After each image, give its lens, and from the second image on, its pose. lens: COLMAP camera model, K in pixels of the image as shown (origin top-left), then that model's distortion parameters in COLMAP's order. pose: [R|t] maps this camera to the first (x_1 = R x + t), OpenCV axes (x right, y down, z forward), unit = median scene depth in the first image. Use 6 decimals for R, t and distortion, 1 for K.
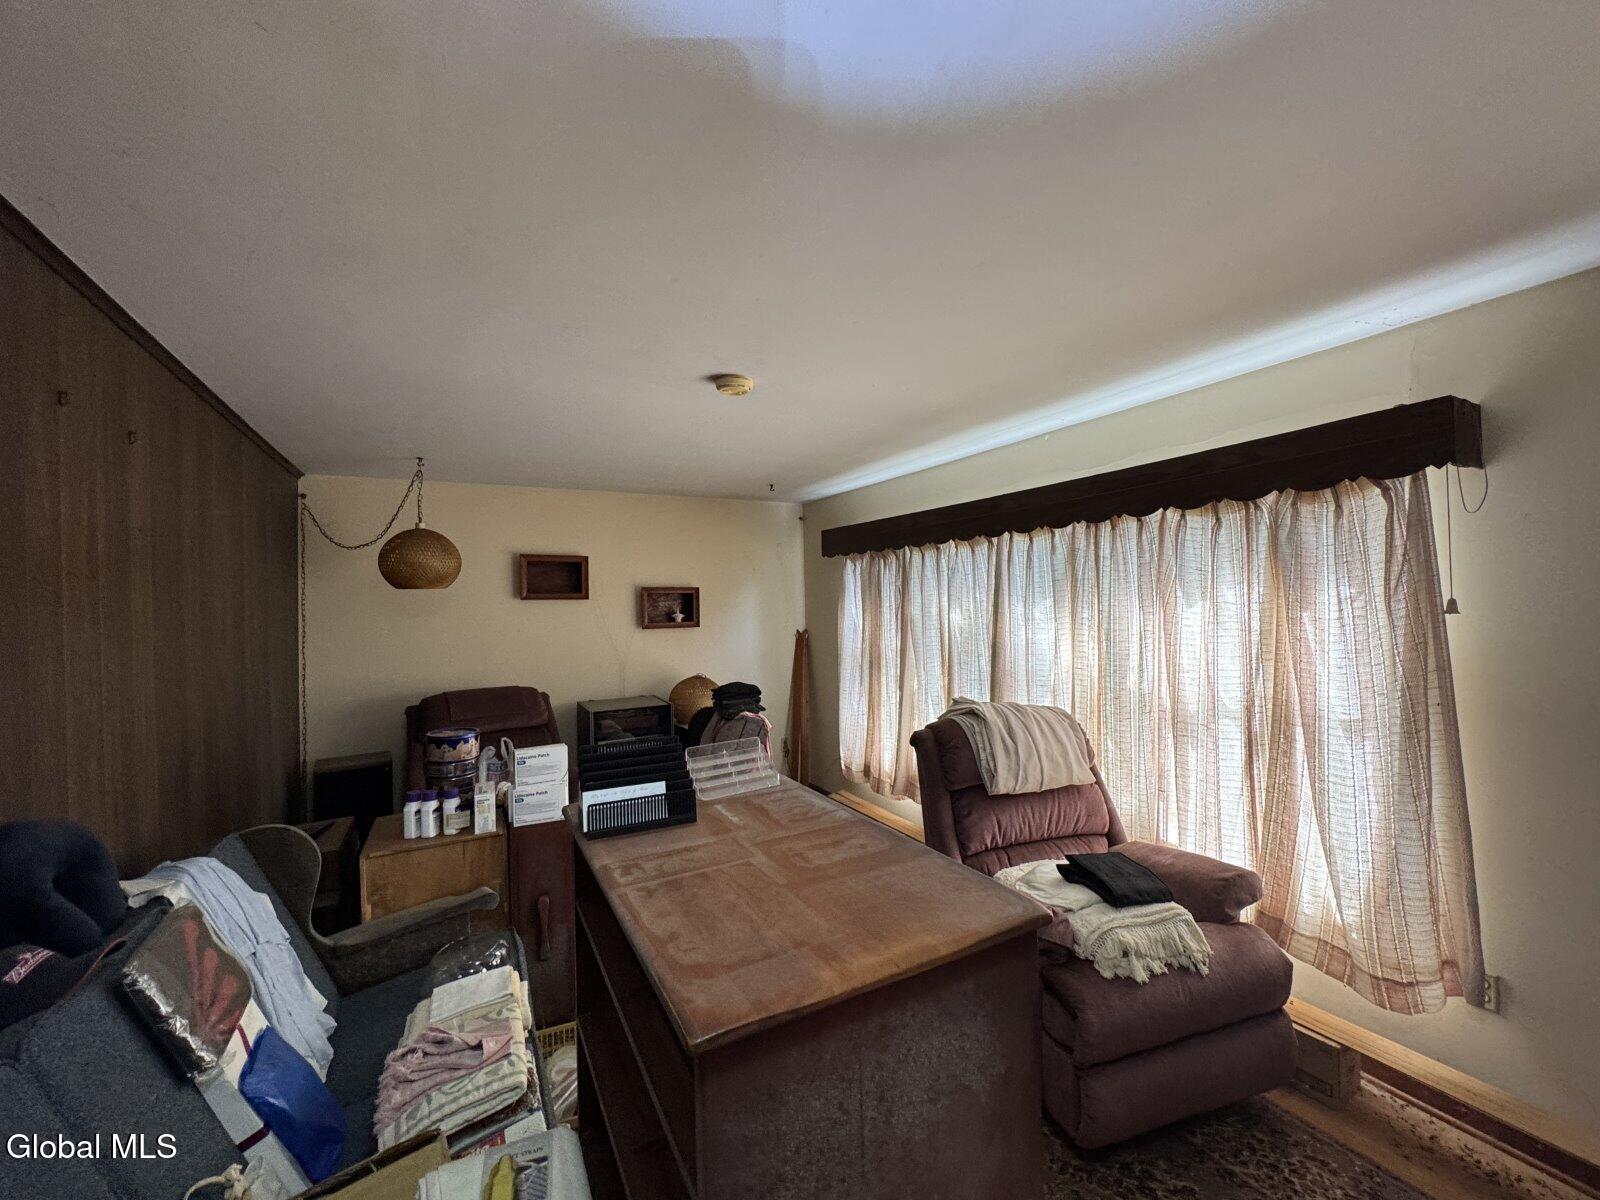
lens RADIAL K [[640.3, 0, 802.9], [0, 640.3, 602.4], [0, 0, 1]] dist [0.001141, 0.000164]
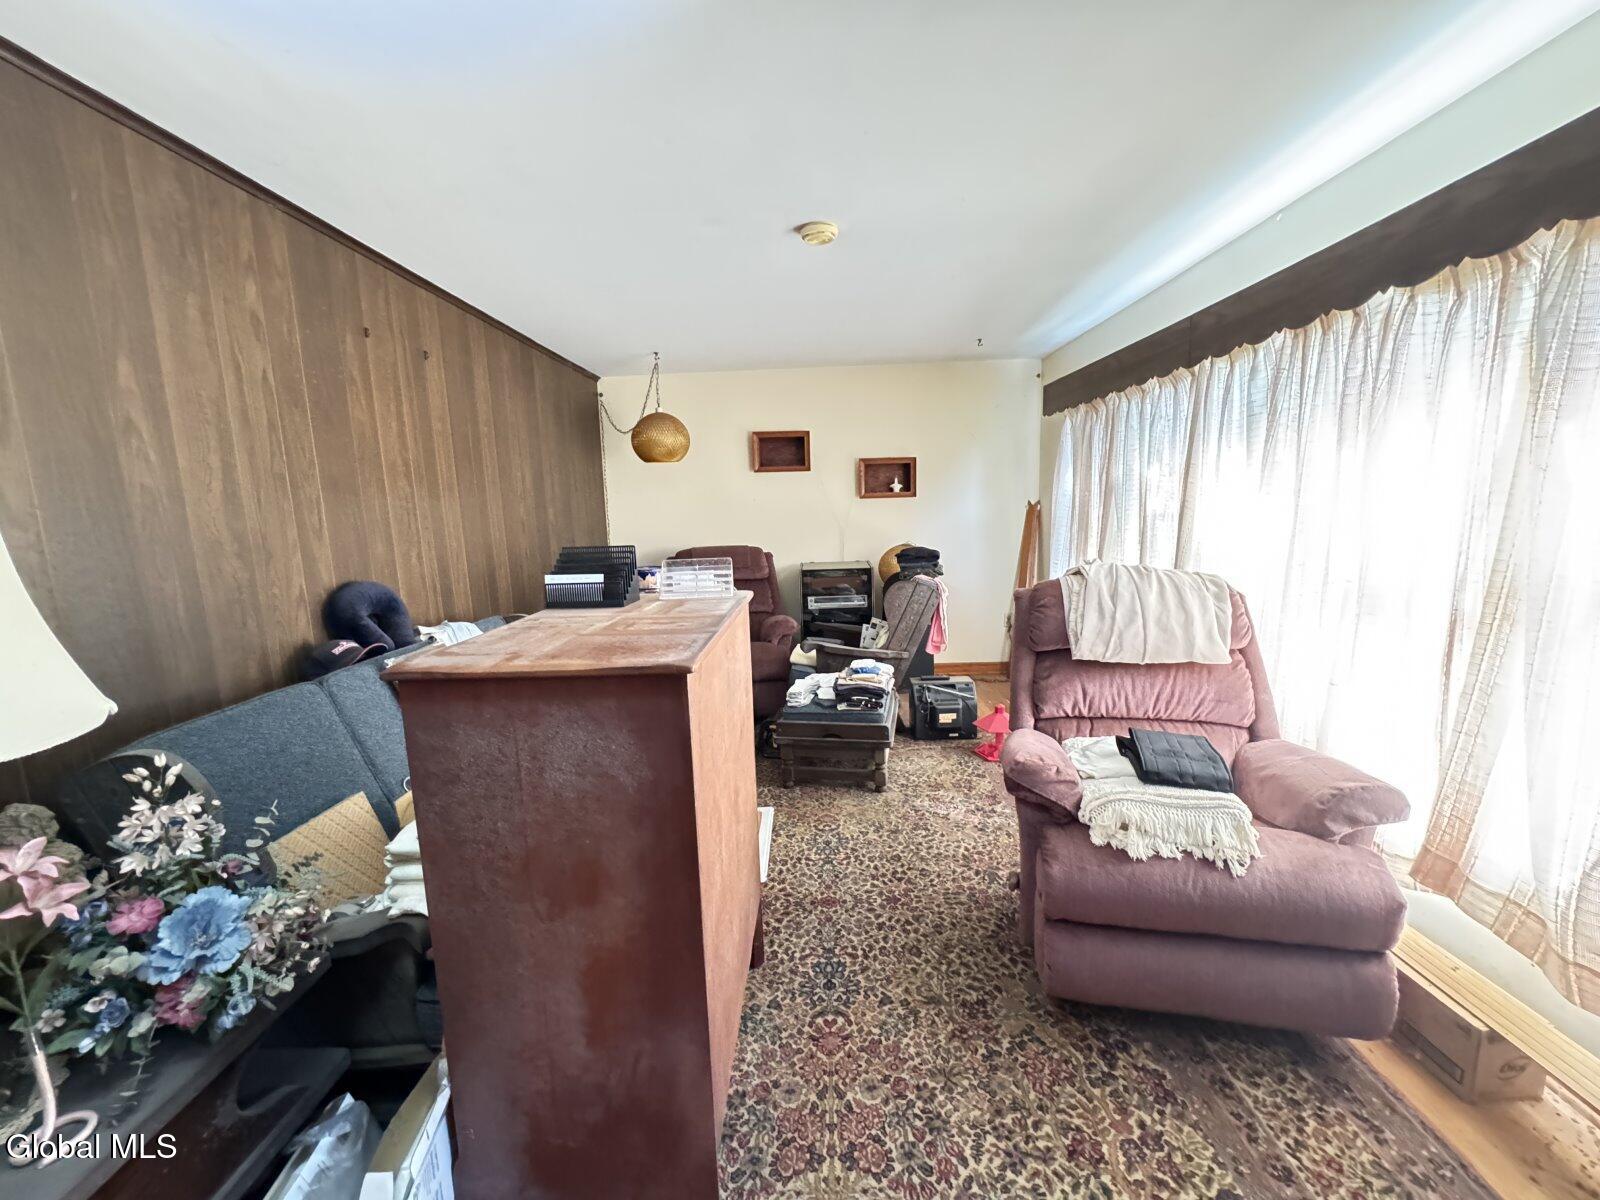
lens RADIAL K [[640.3, 0, 798.0], [0, 640.3, 599.8], [0, 0, 1]] dist [0.001141, 0.000164]
pose [[0.861940, 0.069579, -0.502214, 0.399769], [0.015718, 0.986396, 0.163636, 0.061485], [0.506767, -0.148938, 0.849120, 0.042012]]
